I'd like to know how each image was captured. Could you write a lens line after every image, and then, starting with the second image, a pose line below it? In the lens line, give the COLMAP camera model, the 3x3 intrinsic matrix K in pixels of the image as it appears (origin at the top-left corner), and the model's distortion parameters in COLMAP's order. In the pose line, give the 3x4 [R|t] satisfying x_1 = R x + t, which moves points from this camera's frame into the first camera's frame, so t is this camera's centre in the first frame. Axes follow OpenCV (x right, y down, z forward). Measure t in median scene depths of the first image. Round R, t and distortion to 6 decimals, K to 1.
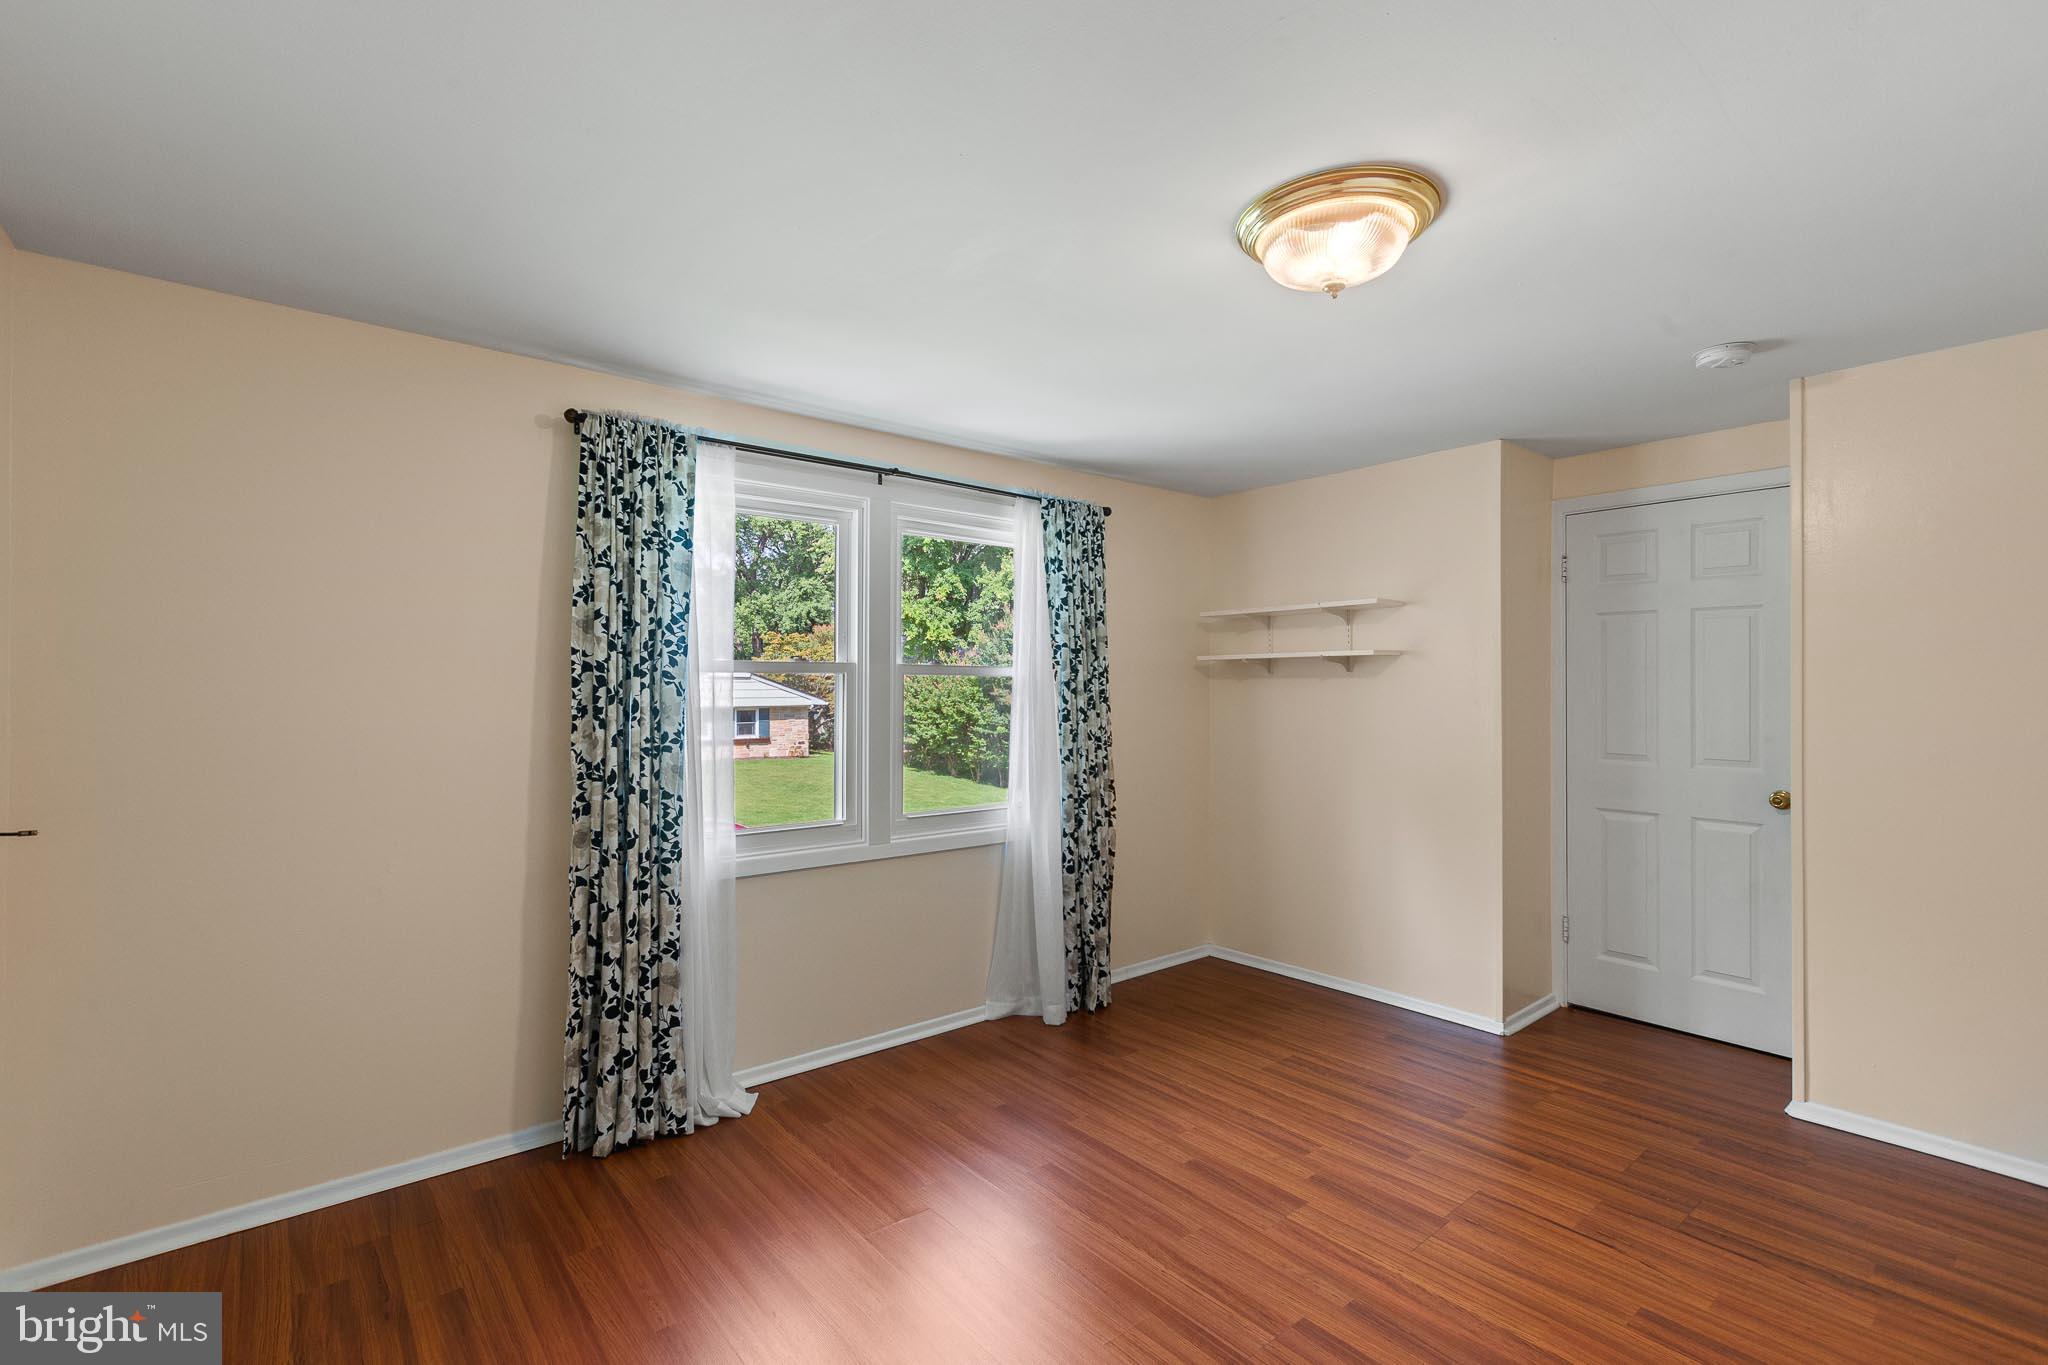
lens RADIAL K [[928.9, 0, 1022.4], [0, 928.9, 720.4], [0, 0, 1]] dist [0.001048, 0.000041]
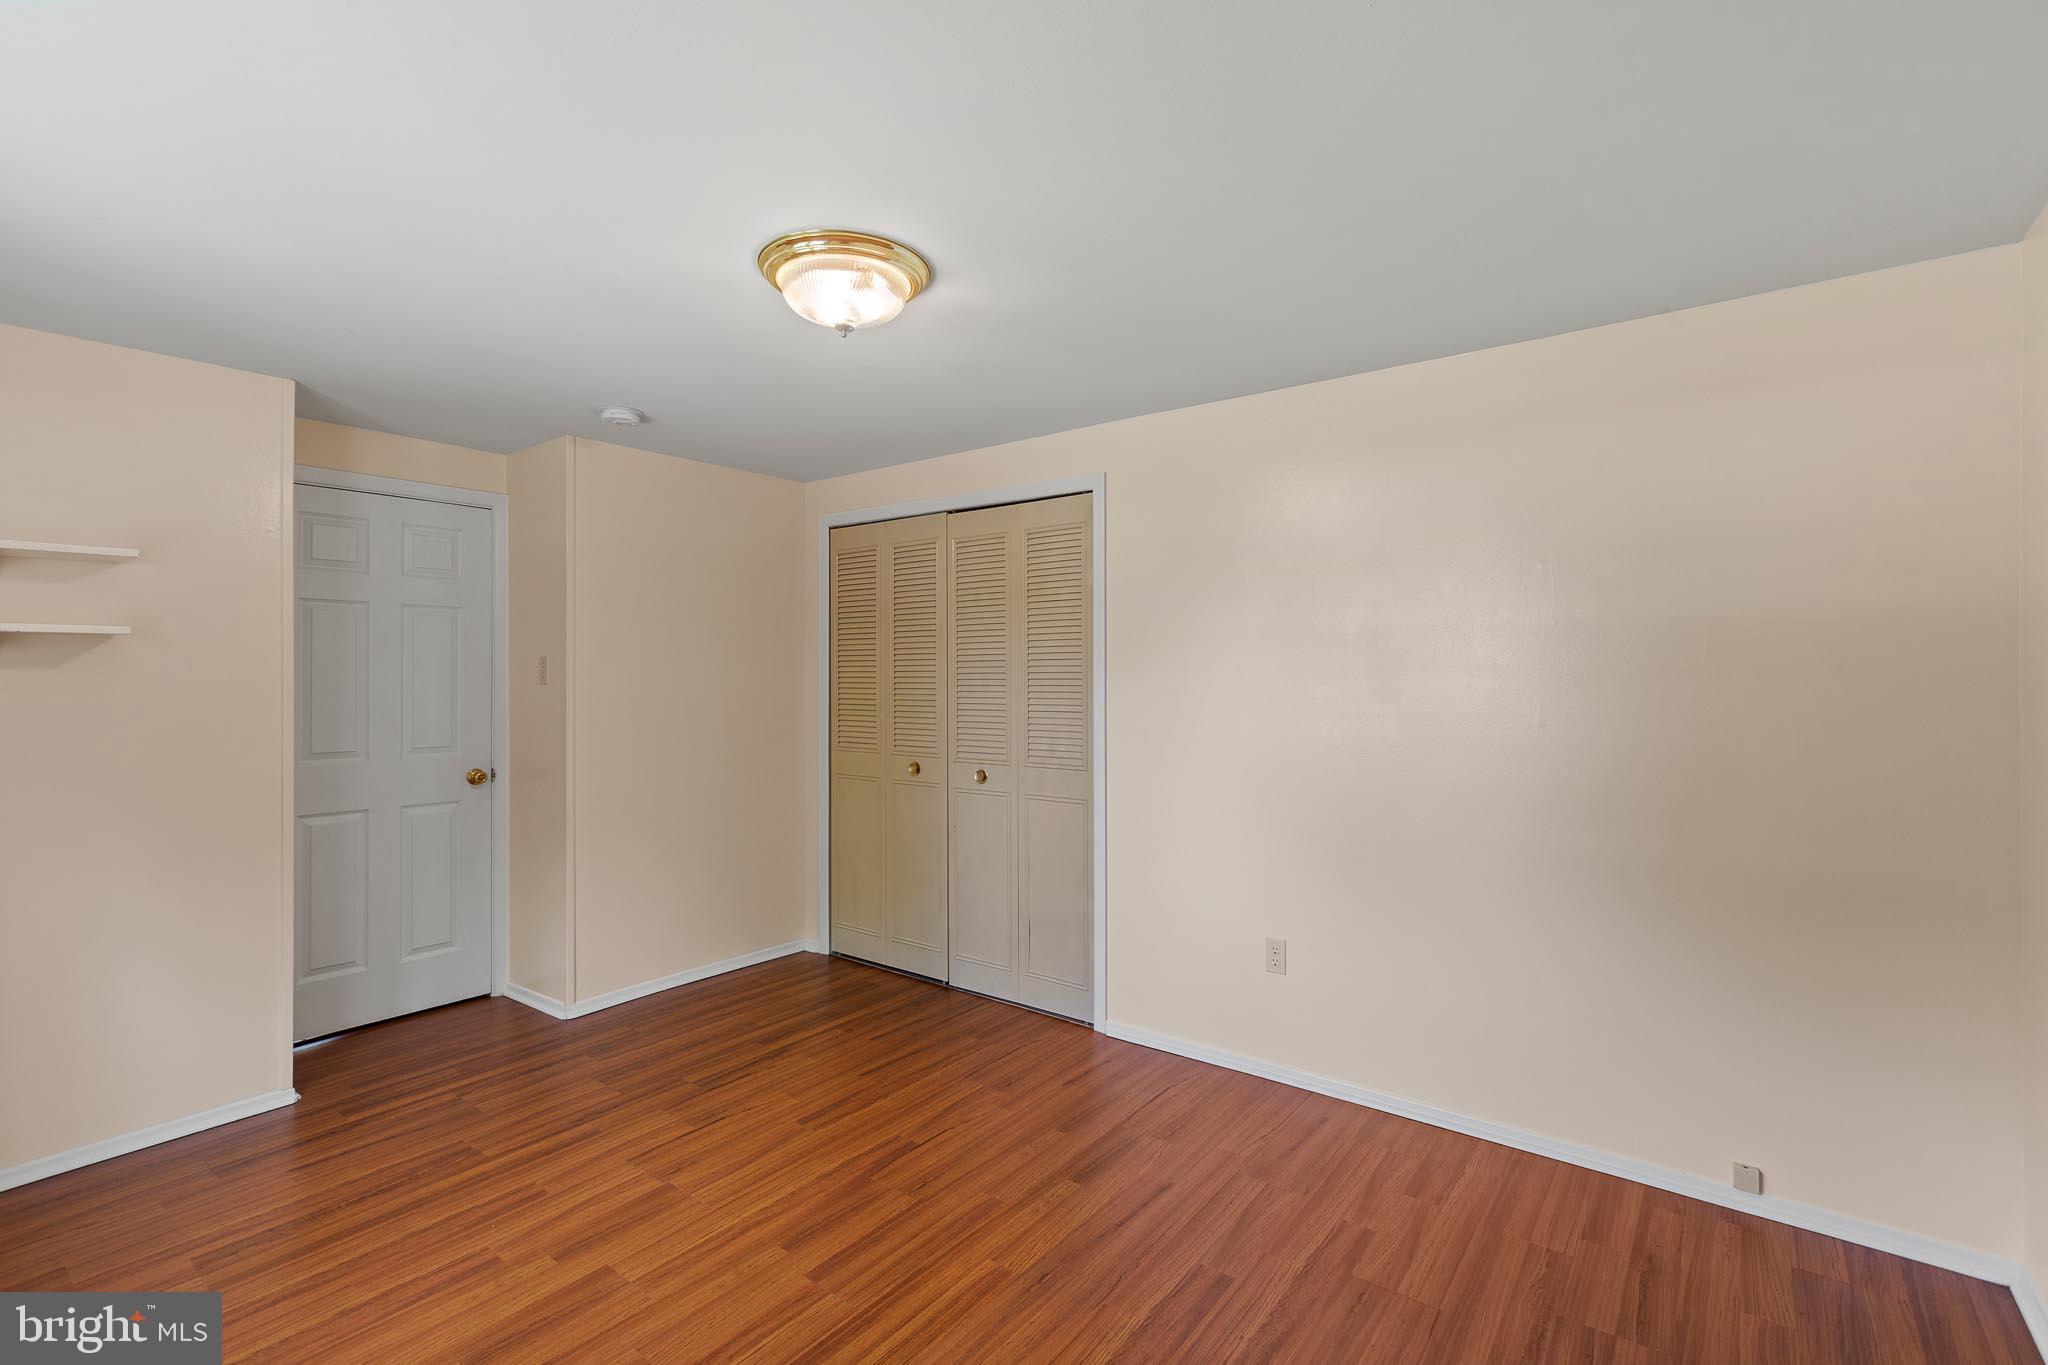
lens RADIAL K [[951.4, 0, 1024.0], [0, 951.4, 682.5], [0, 0, 1]] dist [0.000286, -0.000444]
pose [[-0.237171, -0.010556, 0.971411, -0.655053], [0.040720, 0.998954, 0.020797, -0.034827], [-0.970614, 0.044489, -0.236493, 0.804149]]
